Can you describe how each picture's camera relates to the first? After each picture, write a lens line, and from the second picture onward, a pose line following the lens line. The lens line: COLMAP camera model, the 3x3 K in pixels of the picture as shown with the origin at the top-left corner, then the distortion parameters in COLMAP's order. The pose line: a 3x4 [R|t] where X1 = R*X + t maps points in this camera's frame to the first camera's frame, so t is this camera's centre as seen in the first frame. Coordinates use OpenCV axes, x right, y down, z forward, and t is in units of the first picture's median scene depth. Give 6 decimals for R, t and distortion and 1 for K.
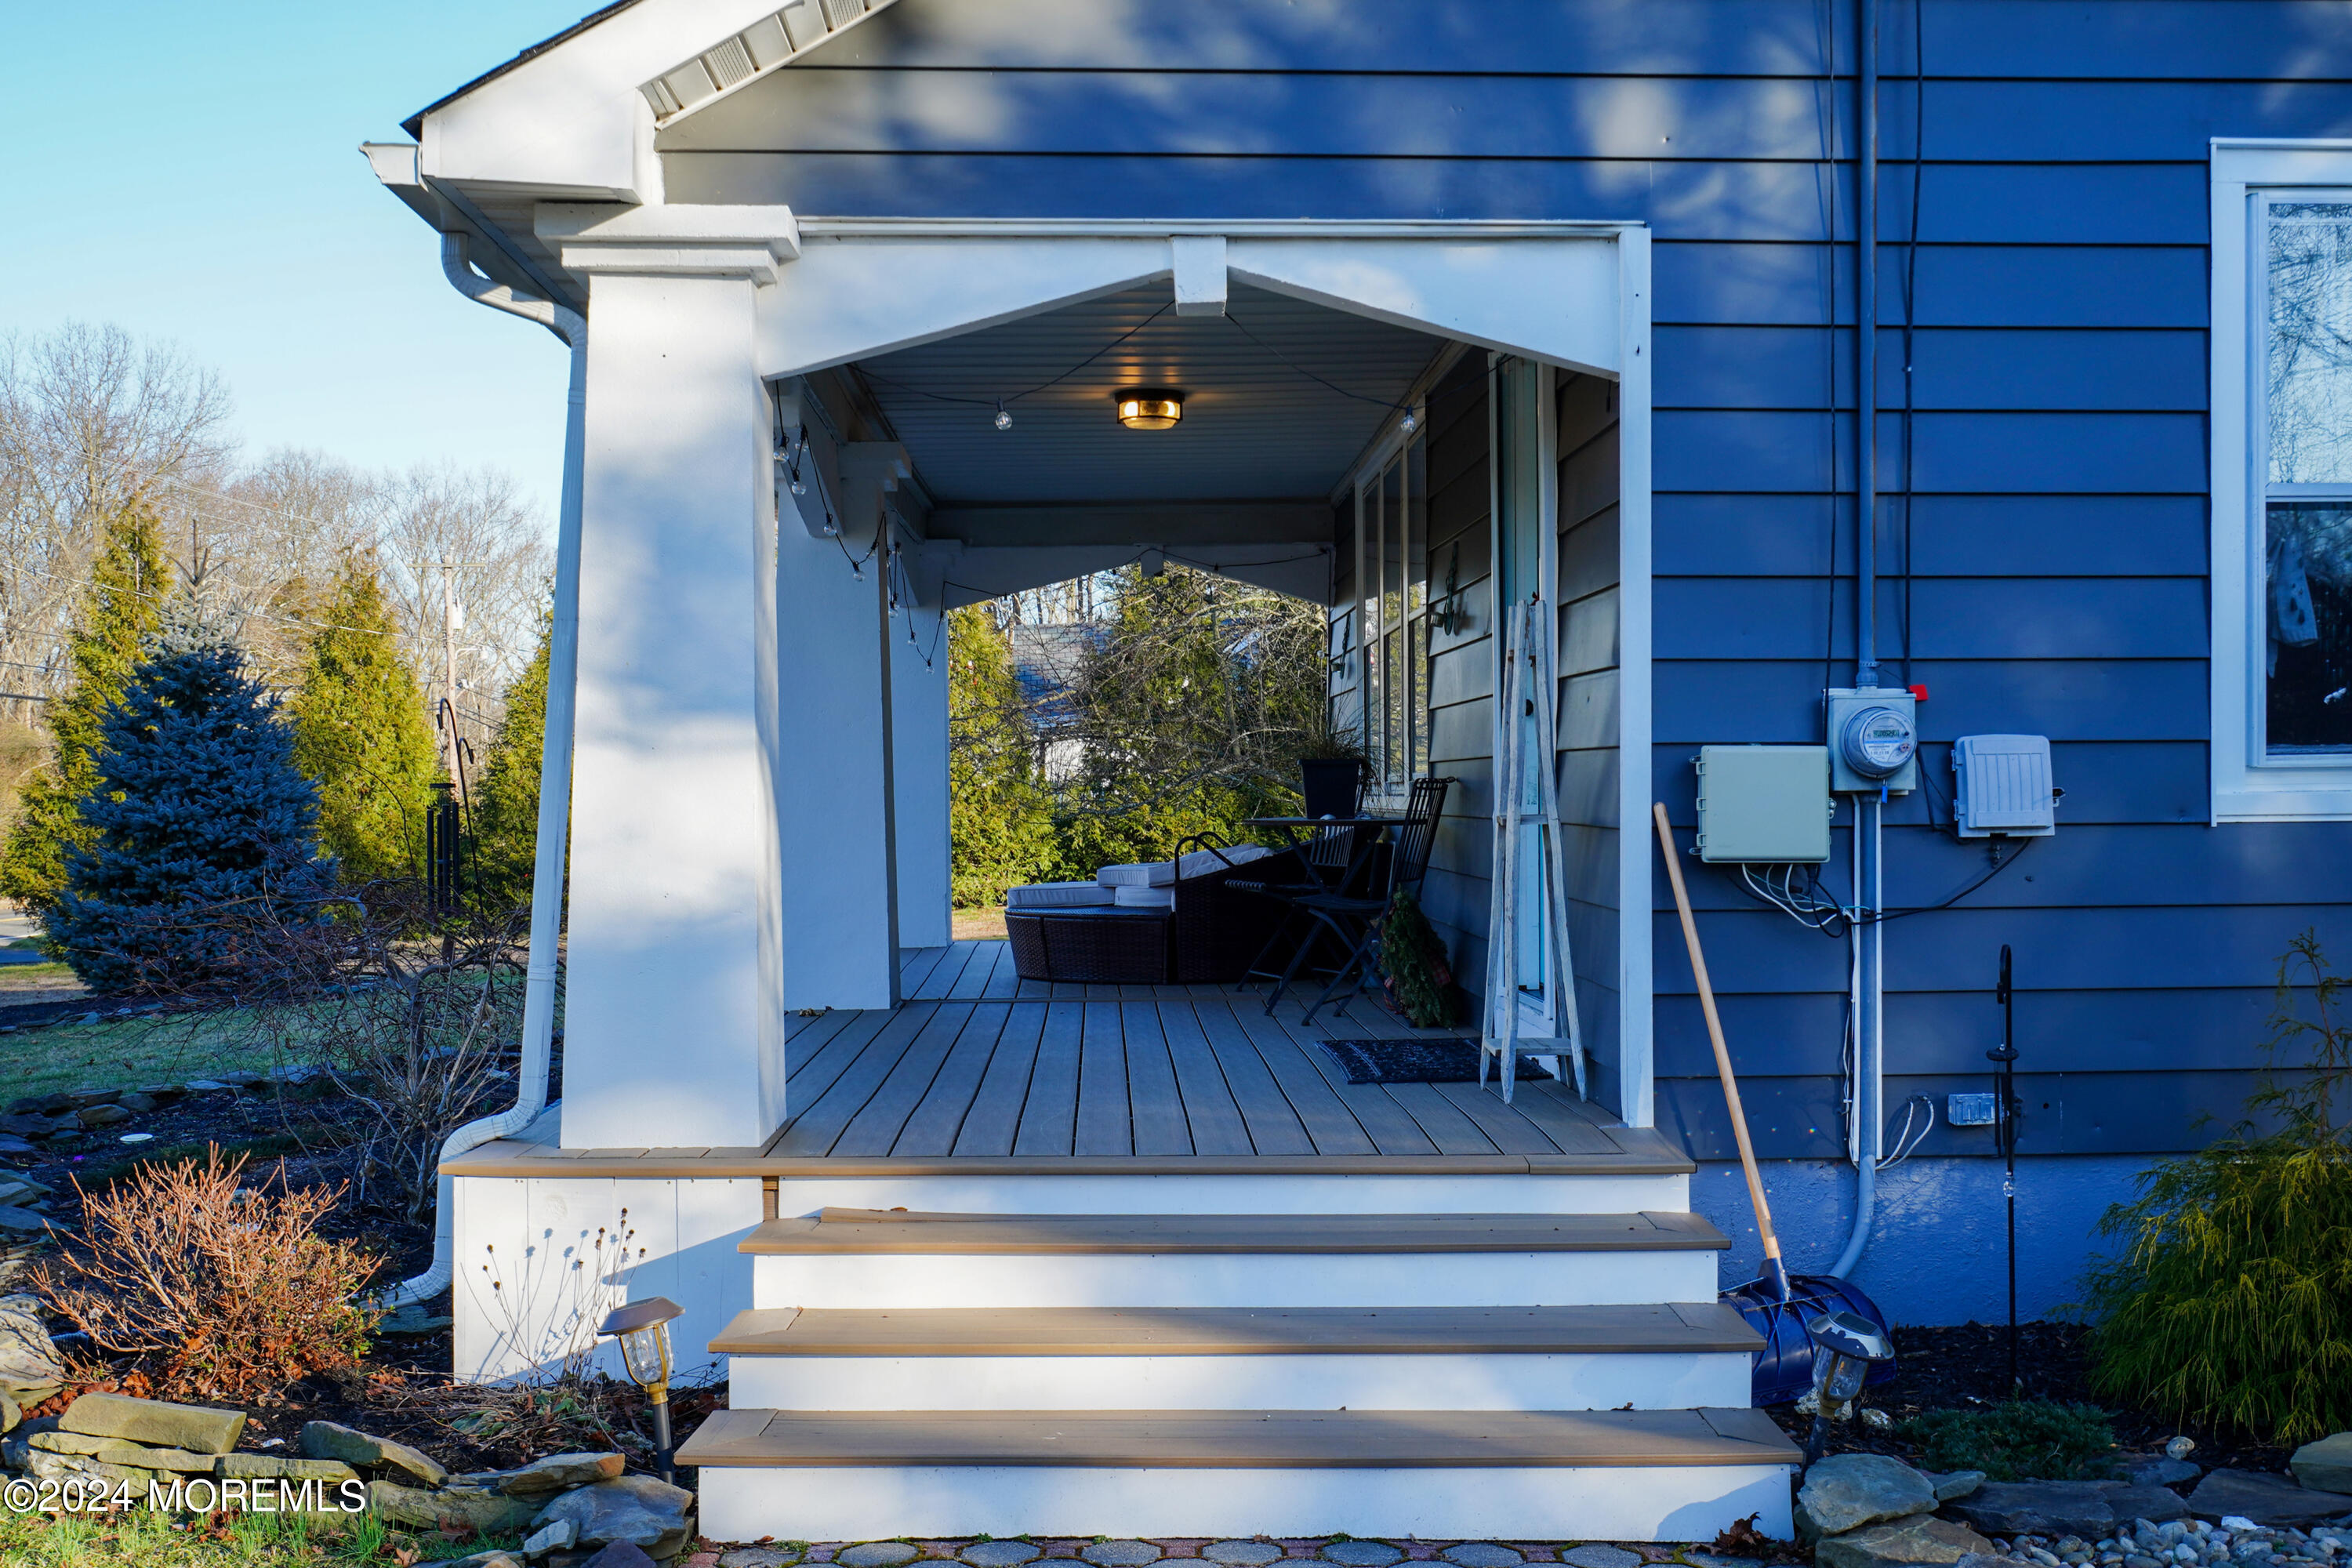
lens RADIAL K [[2623.3, 0, 1173.3], [0, 2623.3, 781.3], [0, 0, 1]] dist [0.014082, 0.011727]
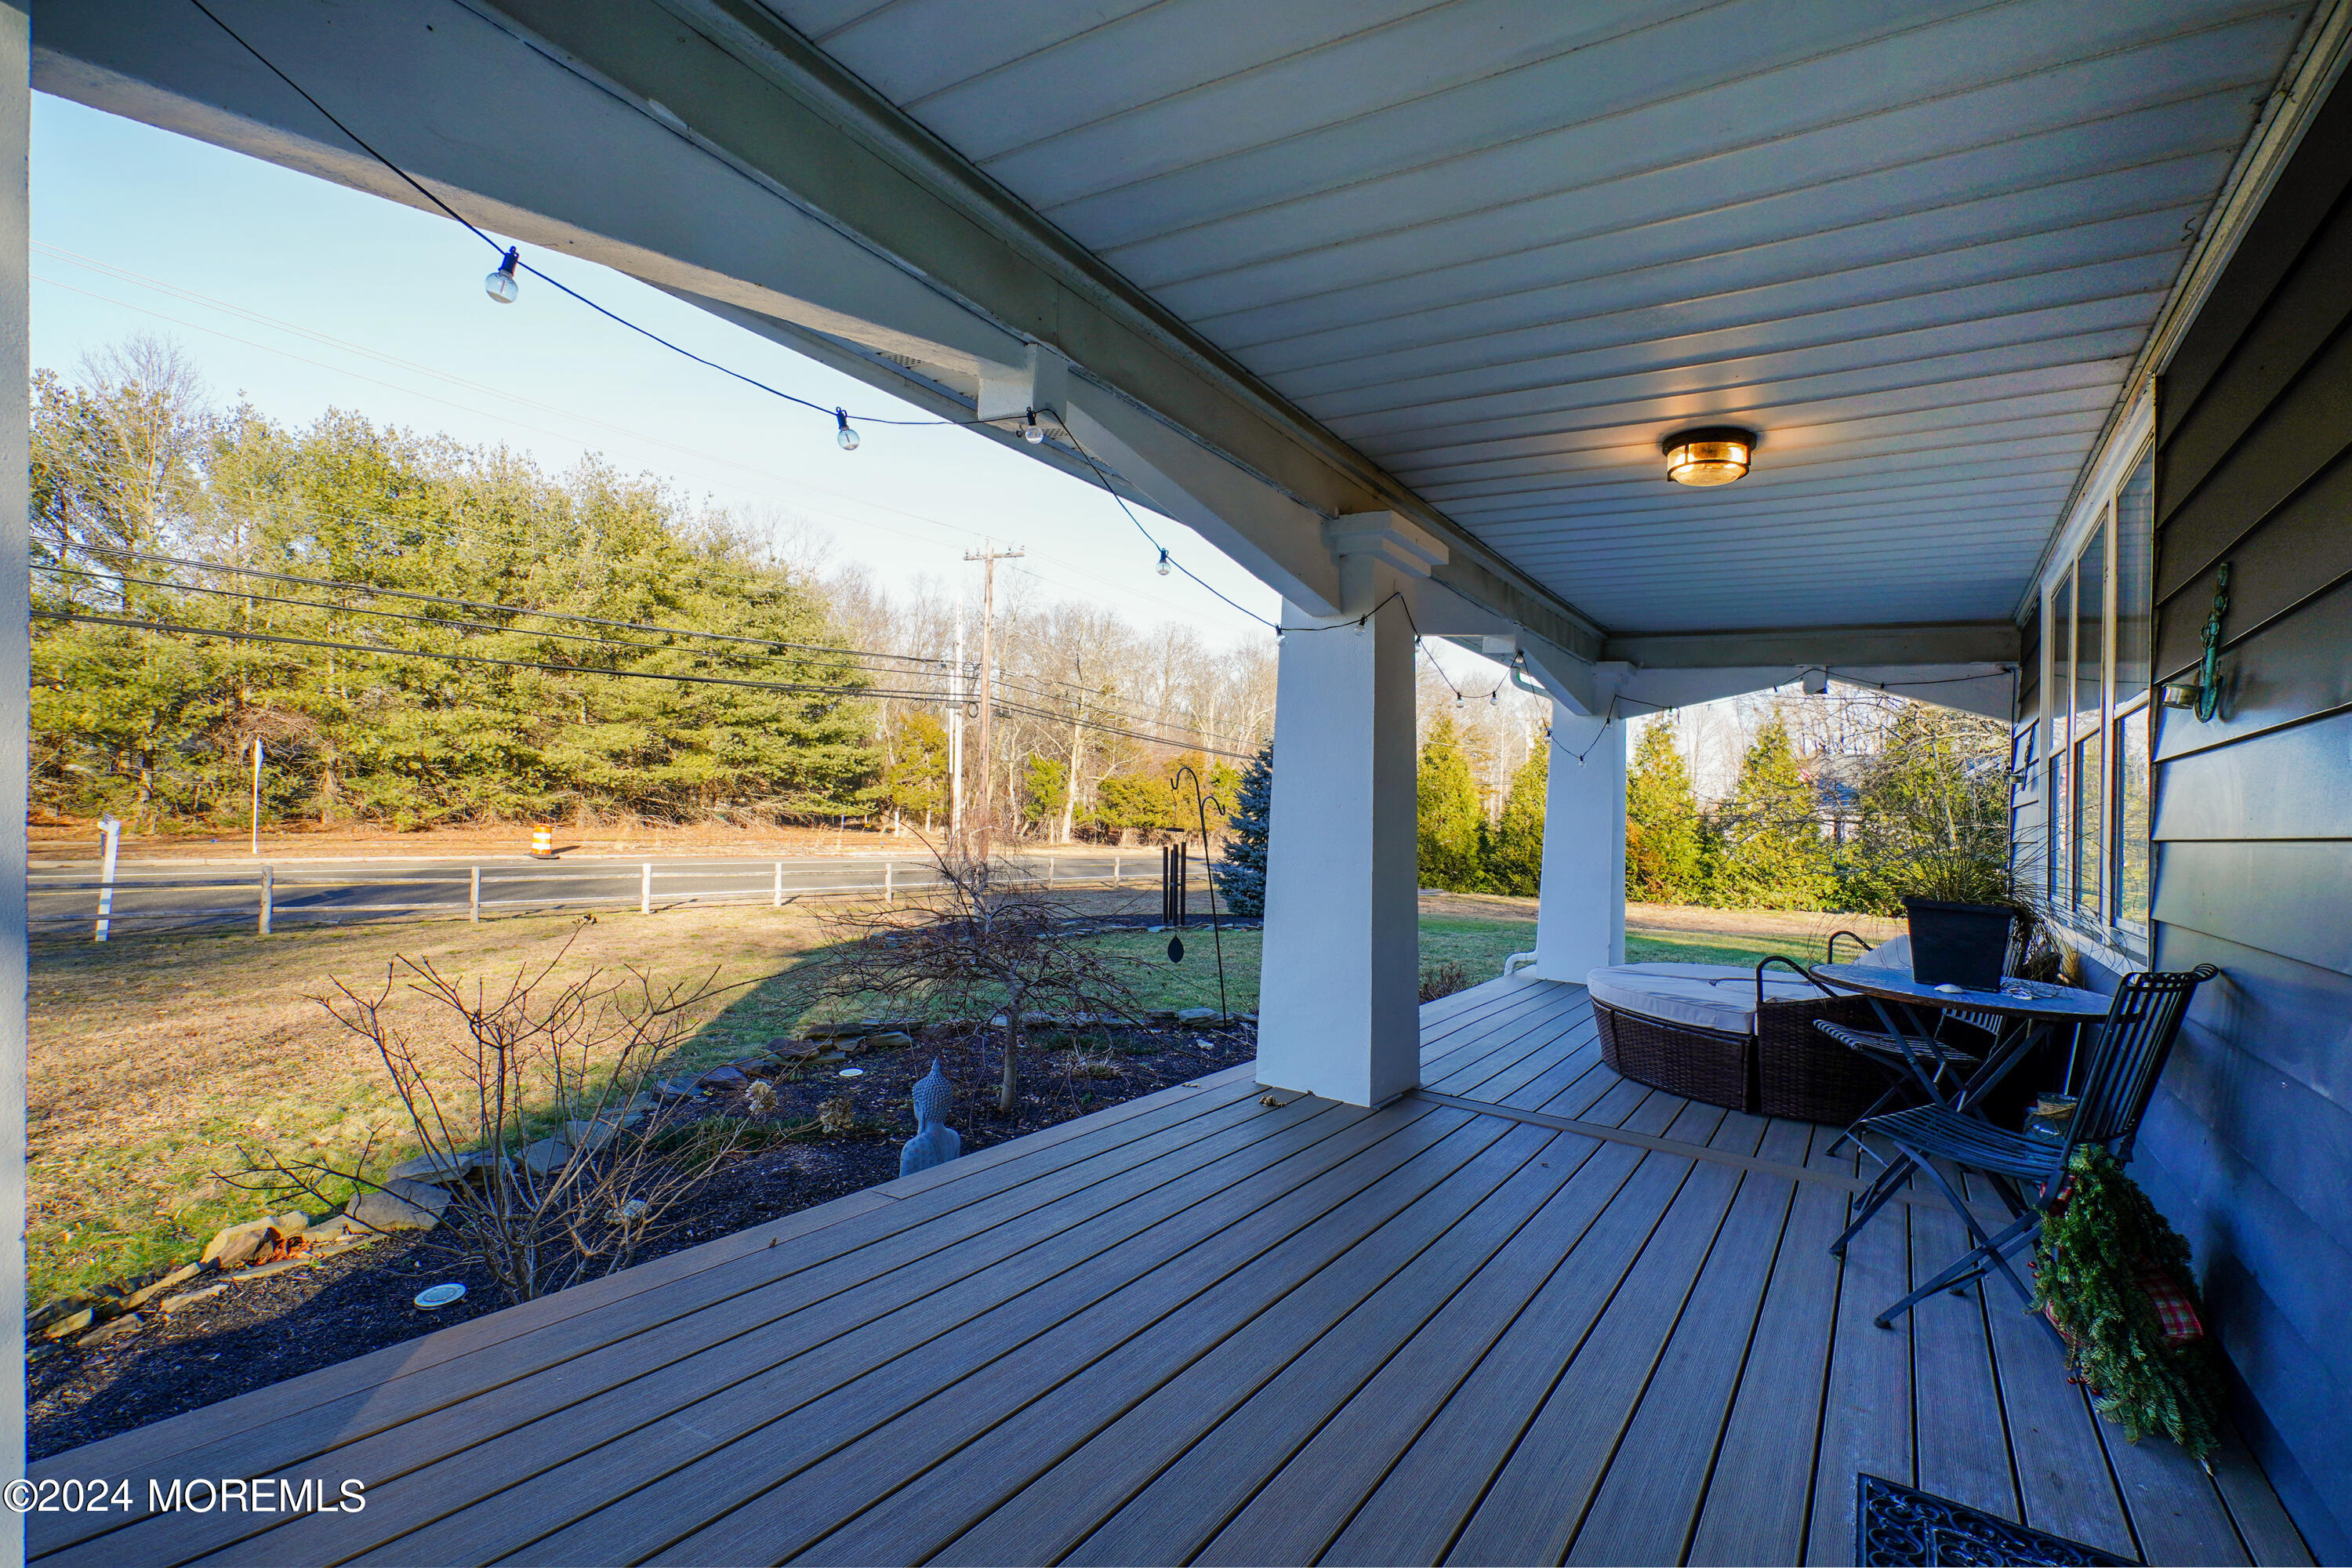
lens RADIAL K [[1086.1, 0, 1118.7], [0, 1086.1, 731.8], [0, 0, 1]] dist [-0.000154, -0.000121]
pose [[0.794693, 0.025358, -0.606482, 0.053451], [-0.069491, 0.996359, -0.049397, -0.022425], [0.603021, 0.081400, 0.793562, 0.601703]]
